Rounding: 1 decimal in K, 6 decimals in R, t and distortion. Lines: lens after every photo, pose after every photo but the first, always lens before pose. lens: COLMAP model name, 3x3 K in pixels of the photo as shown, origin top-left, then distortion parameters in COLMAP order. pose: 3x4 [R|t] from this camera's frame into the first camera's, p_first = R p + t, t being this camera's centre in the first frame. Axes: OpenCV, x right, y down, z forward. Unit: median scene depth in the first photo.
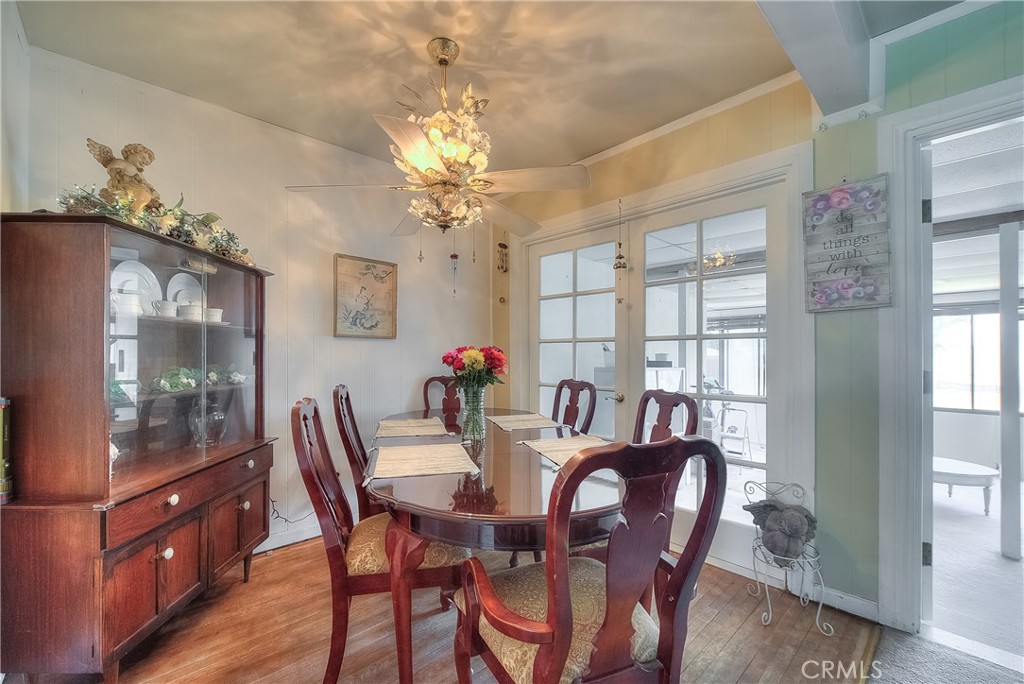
lens RADIAL K [[425.0, 0, 496.3], [0, 425.0, 356.1], [0, 0, 1]] dist [0.000173, -0.000082]
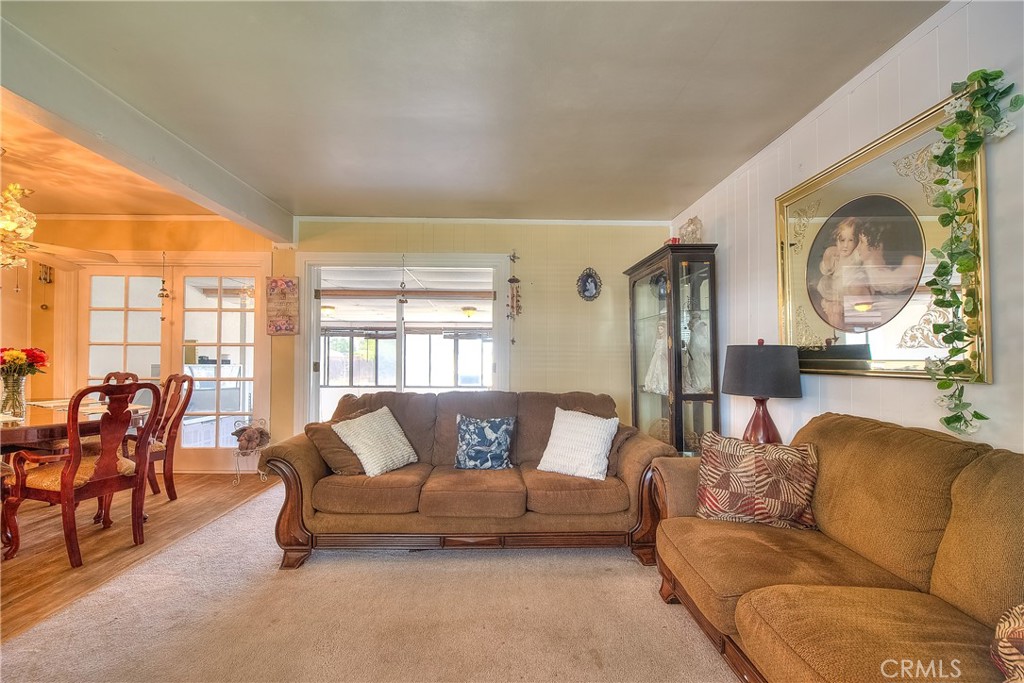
lens RADIAL K [[410.5, 0, 510.7], [0, 410.5, 351.1], [0, 0, 1]] dist [0.000650, -0.000326]
pose [[0.647742, 0.013405, 0.761741, -0.018637], [-0.001389, 0.999864, -0.016414, 0.006141], [-0.761858, 0.009574, 0.647673, -0.931512]]
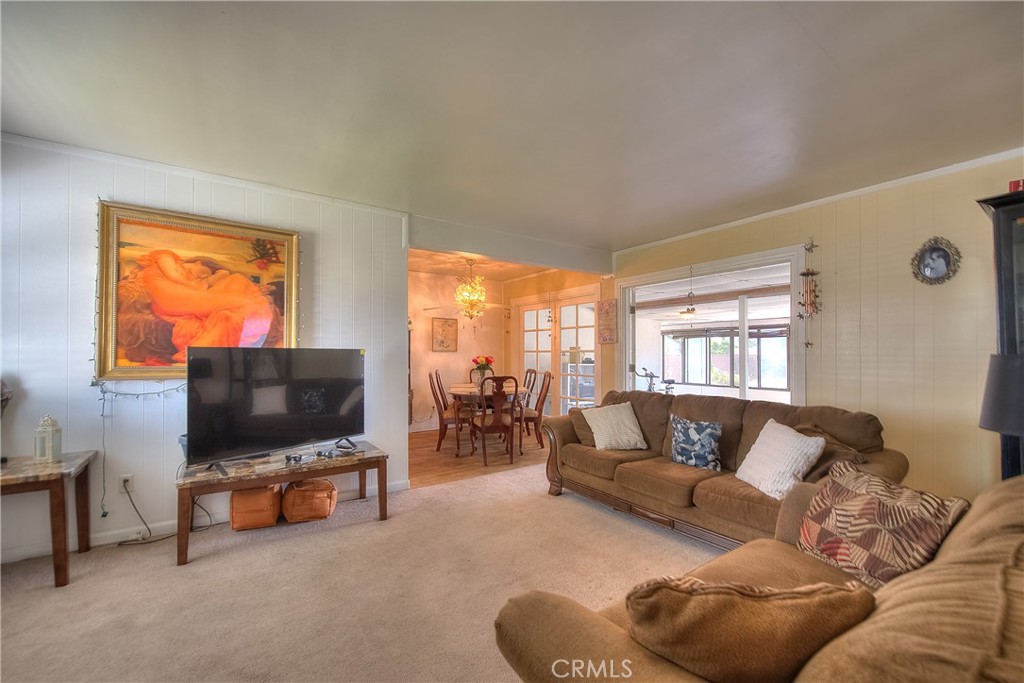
lens RADIAL K [[420.5, 0, 515.6], [0, 420.5, 362.8], [0, 0, 1]] dist [-0.001865, -0.000445]
pose [[0.994007, -0.000692, -0.109318, 0.380182], [0.002758, 0.999820, 0.018750, -0.024692], [0.109286, -0.018939, 0.993830, -1.432894]]
